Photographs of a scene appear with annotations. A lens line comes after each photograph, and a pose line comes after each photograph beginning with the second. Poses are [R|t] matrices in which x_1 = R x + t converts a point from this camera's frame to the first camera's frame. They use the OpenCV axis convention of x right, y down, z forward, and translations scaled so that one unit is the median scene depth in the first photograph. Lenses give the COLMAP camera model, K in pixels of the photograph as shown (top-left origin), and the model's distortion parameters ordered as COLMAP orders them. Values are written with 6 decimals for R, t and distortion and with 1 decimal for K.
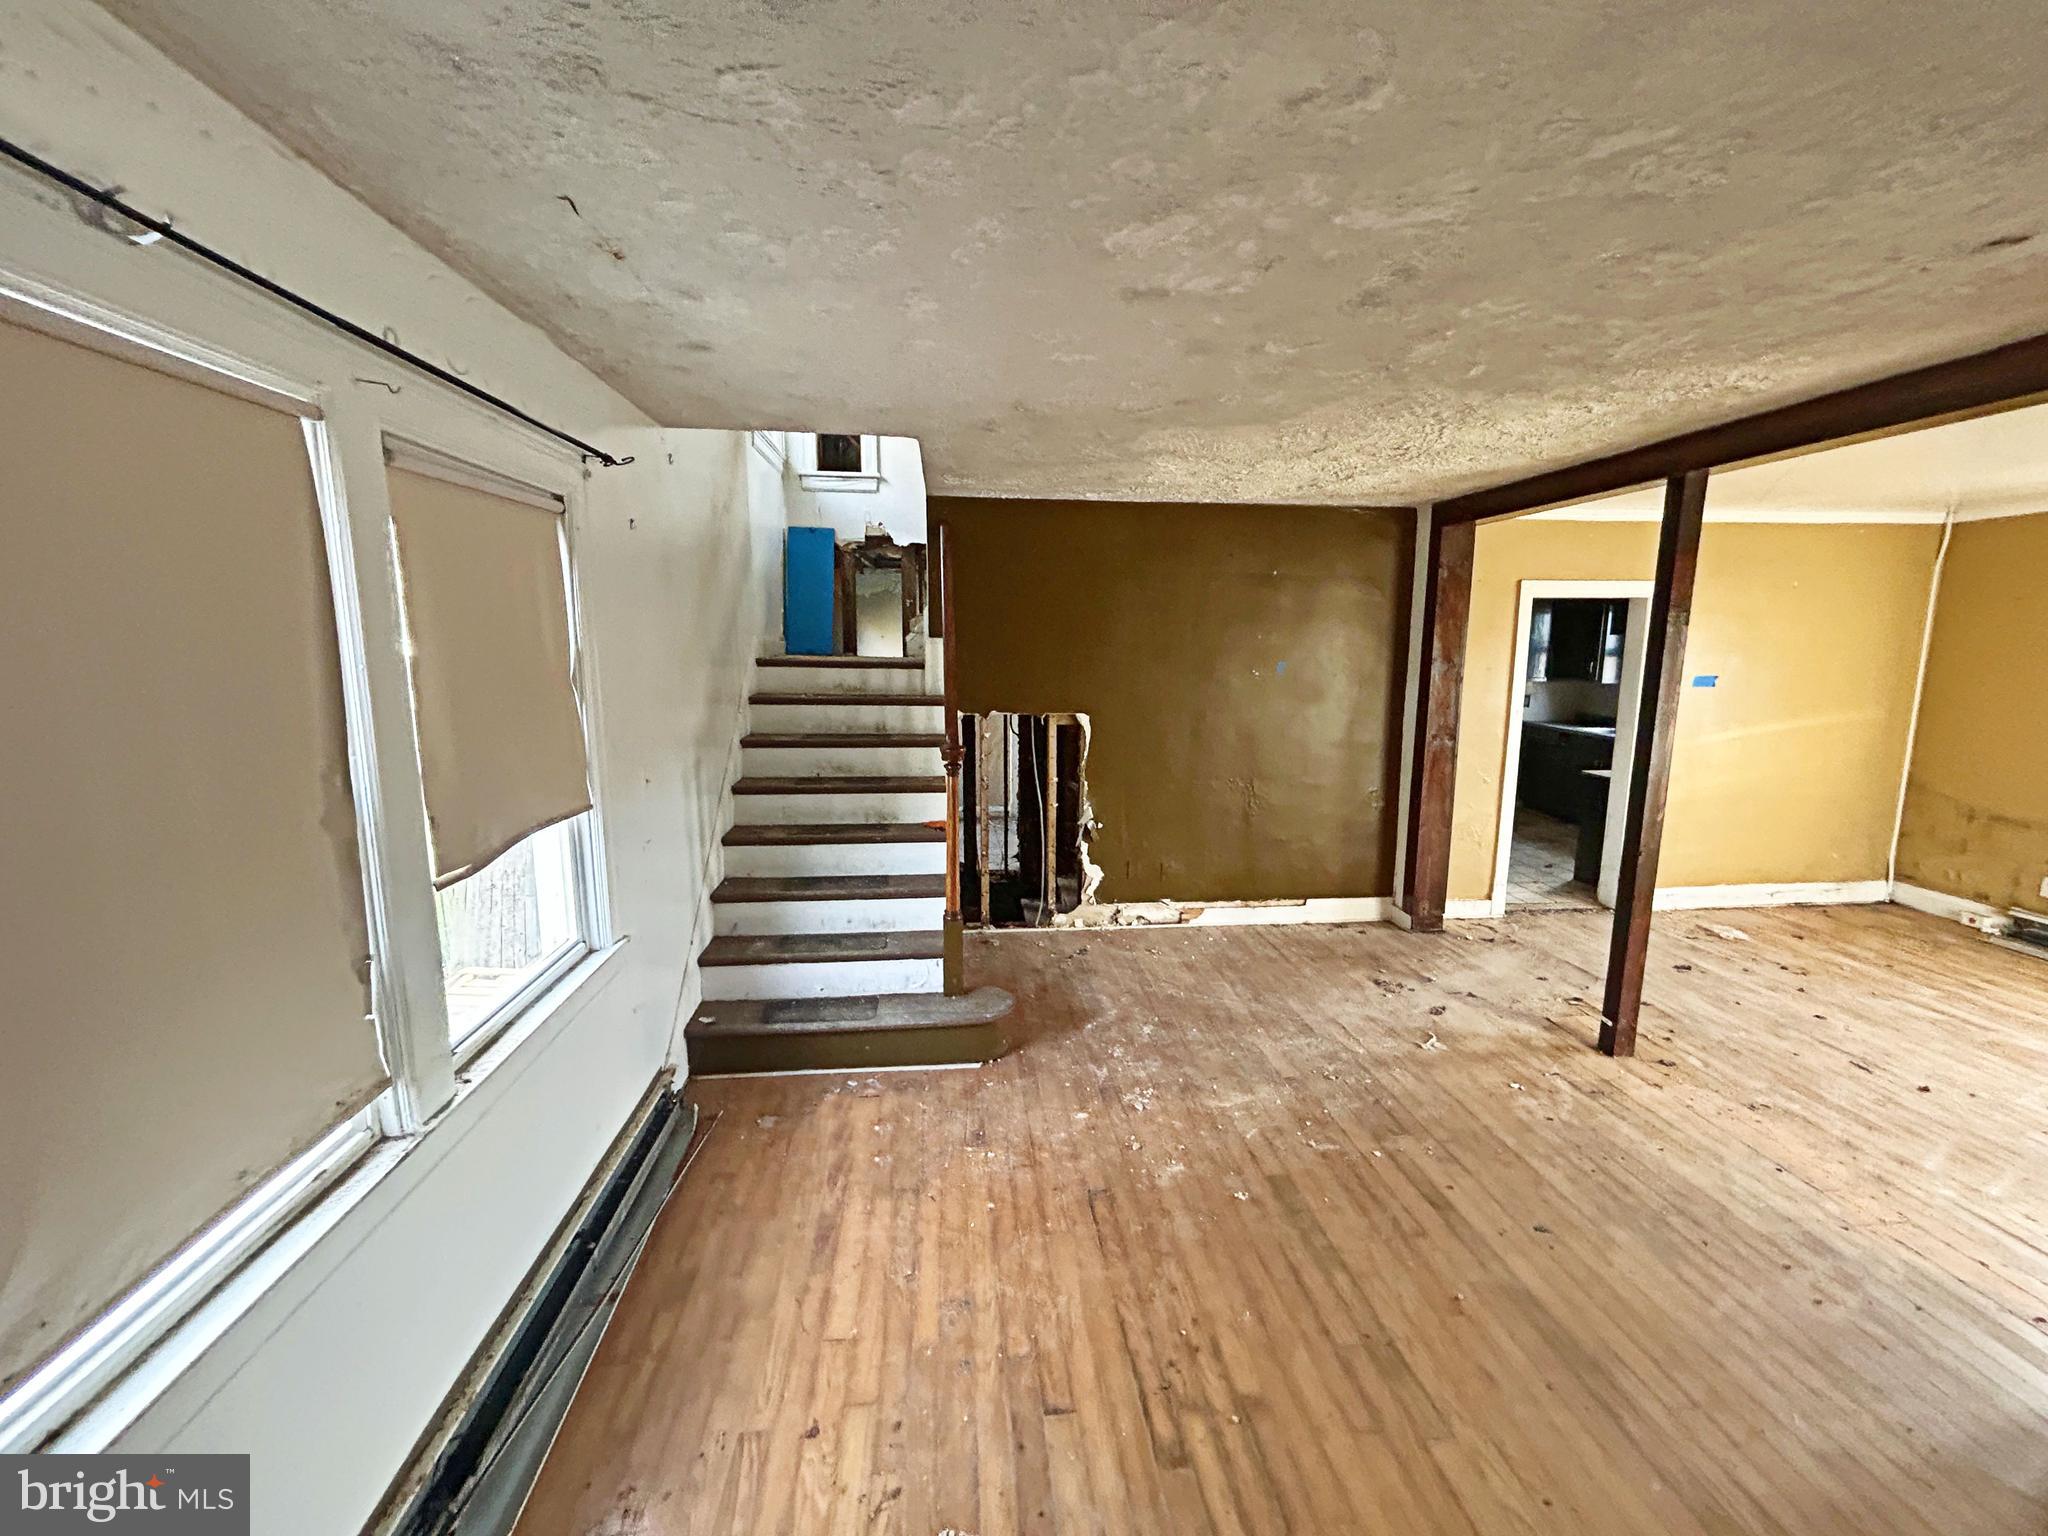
lens RADIAL K [[834.8, 0, 1024.0], [0, 834.8, 768.0], [0, 0, 1]] dist [-0.002210, -0.000121]
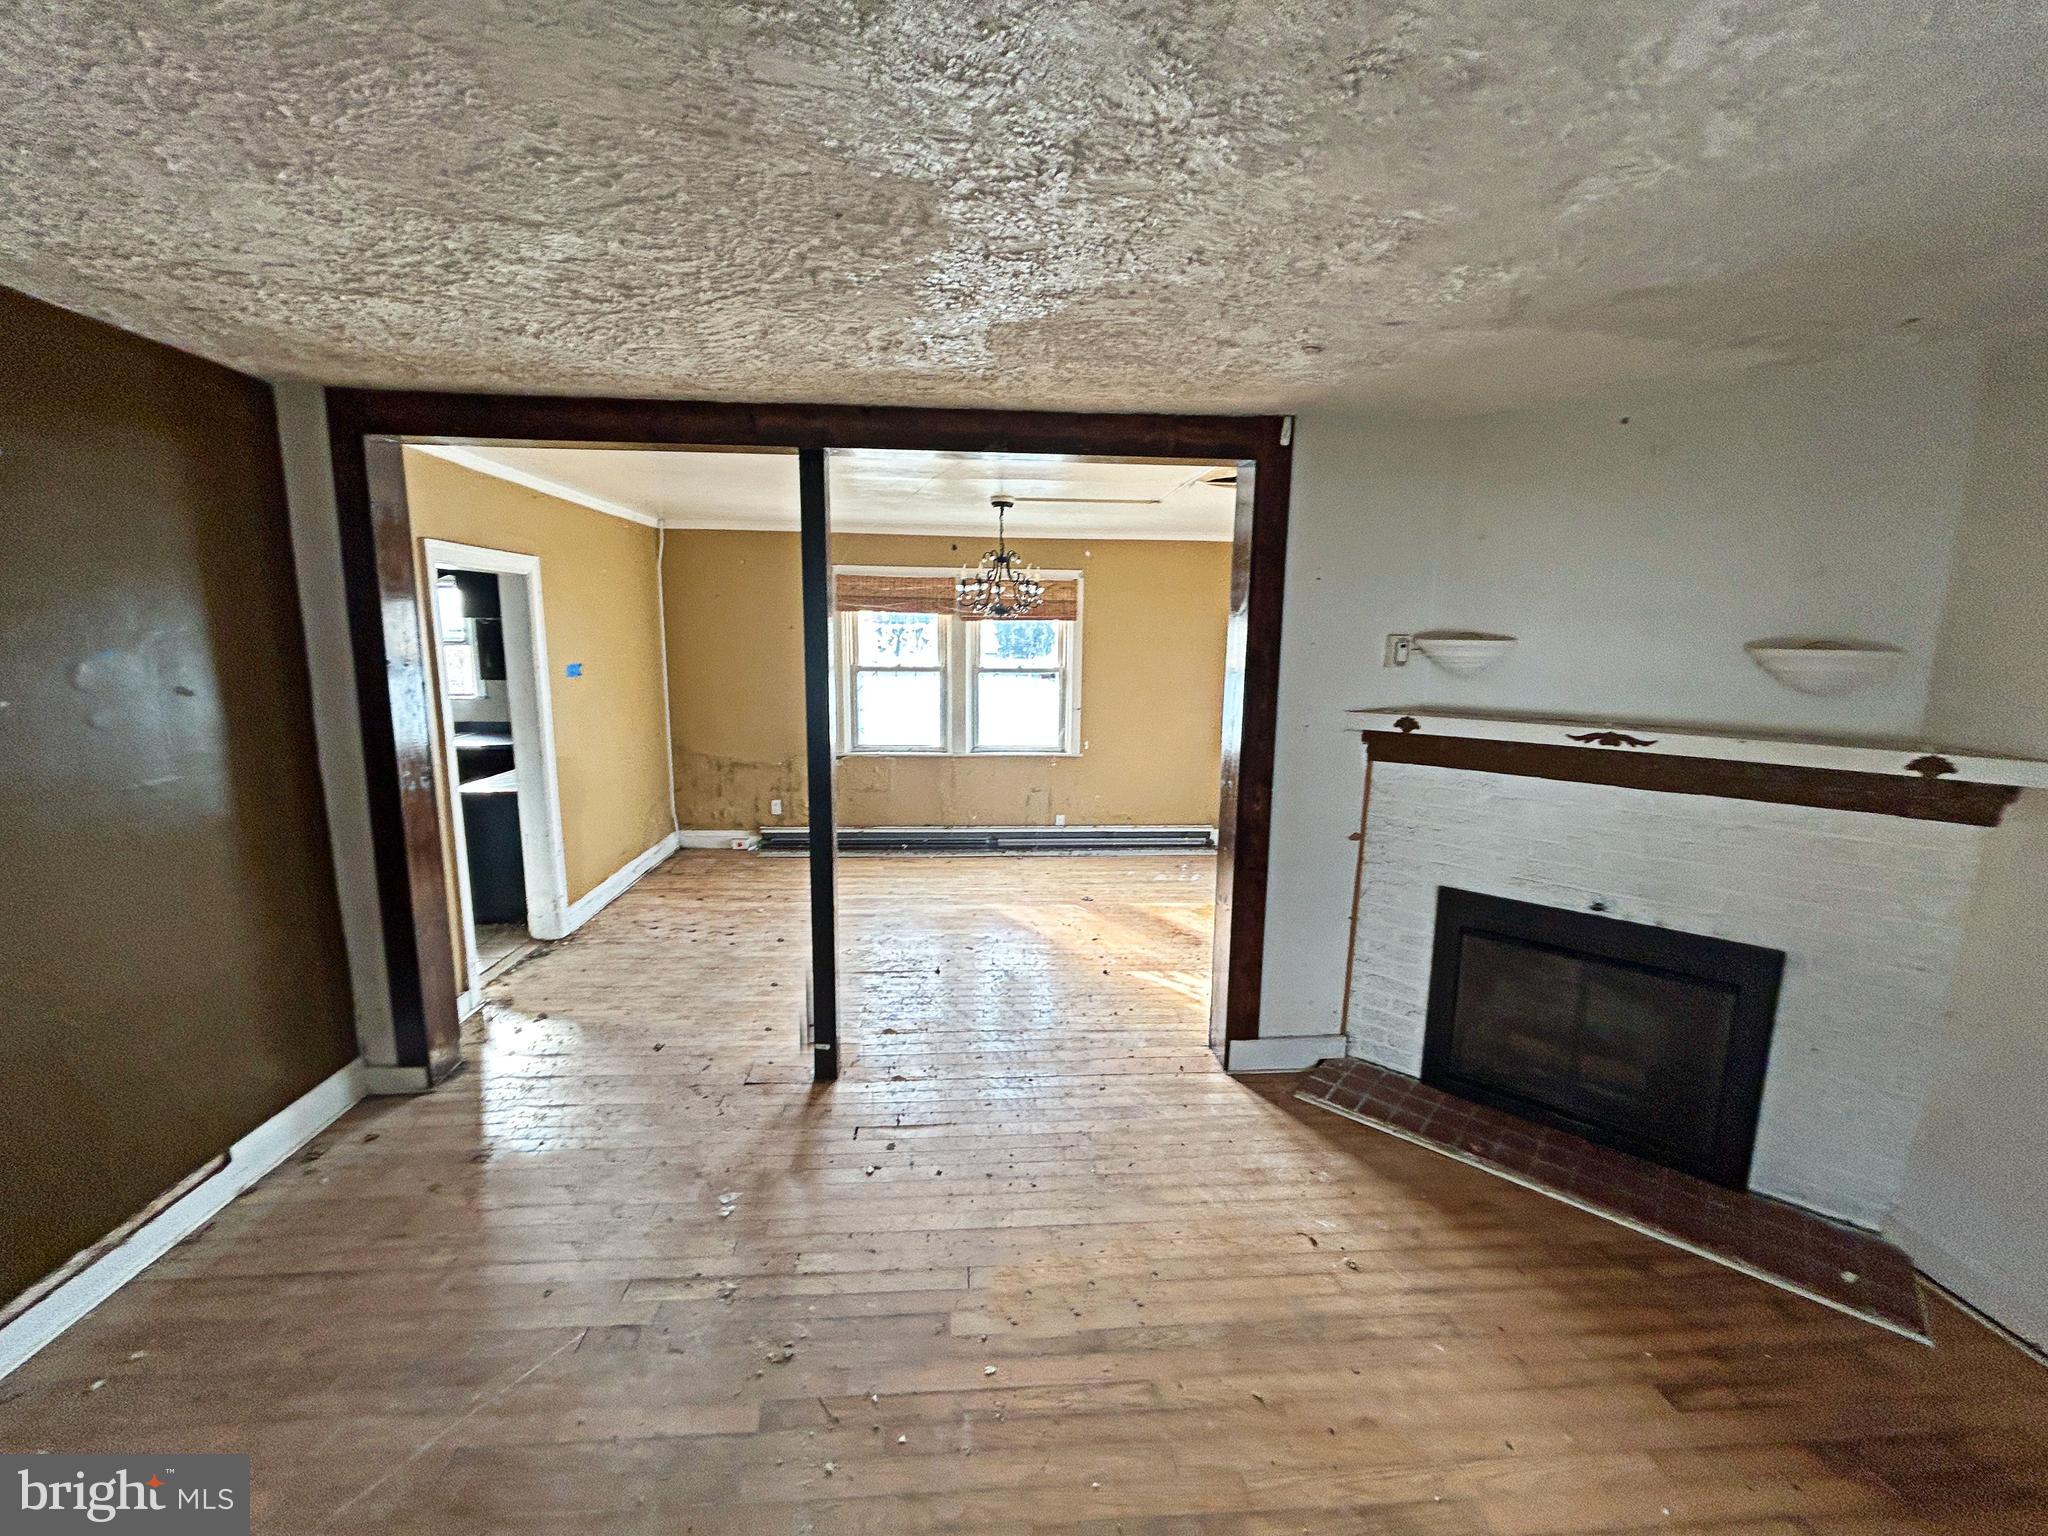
lens RADIAL K [[825.3, 0, 1024.0], [0, 825.3, 768.0], [0, 0, 1]] dist [-0.001234, 0.000477]
pose [[0.021821, -0.164487, 0.986138, -0.154286], [0.139210, 0.977264, 0.159926, -0.121379], [-0.990022, 0.133791, 0.044223, 0.772374]]
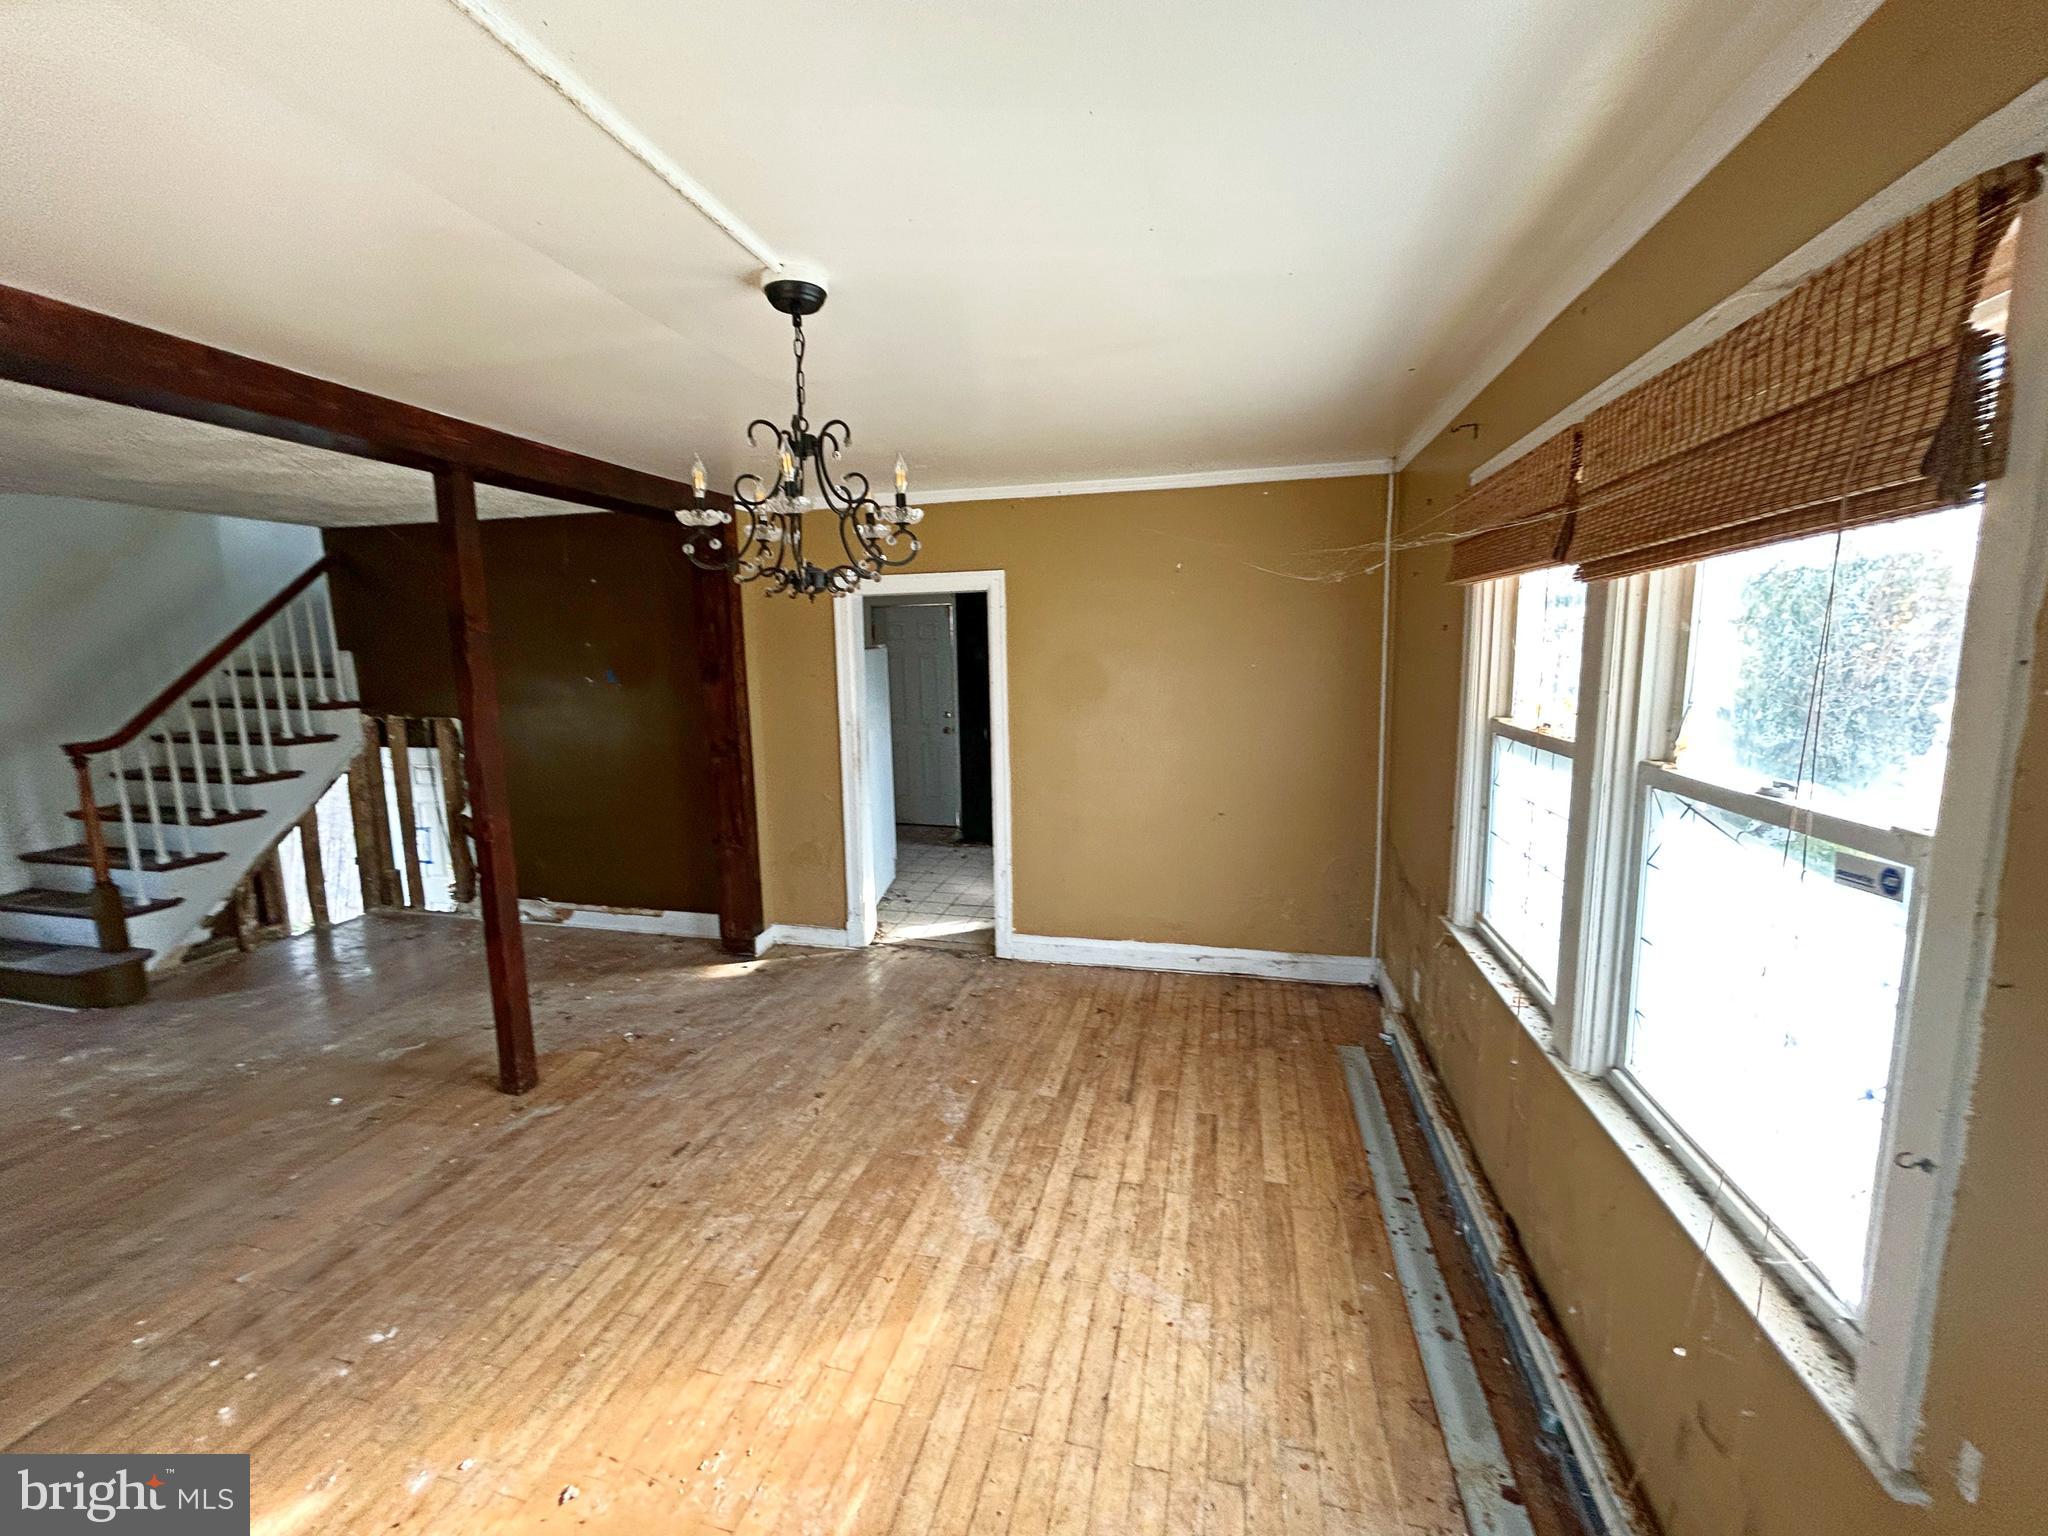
lens RADIAL K [[825.3, 0, 1024.0], [0, 825.3, 768.0], [0, 0, 1]] dist [-0.001234, 0.000477]
pose [[0.943510, 0.032297, -0.329766, 1.698548], [-0.034311, 0.999411, -0.000288, -0.039981], [0.329562, 0.011586, 0.944063, 0.348110]]
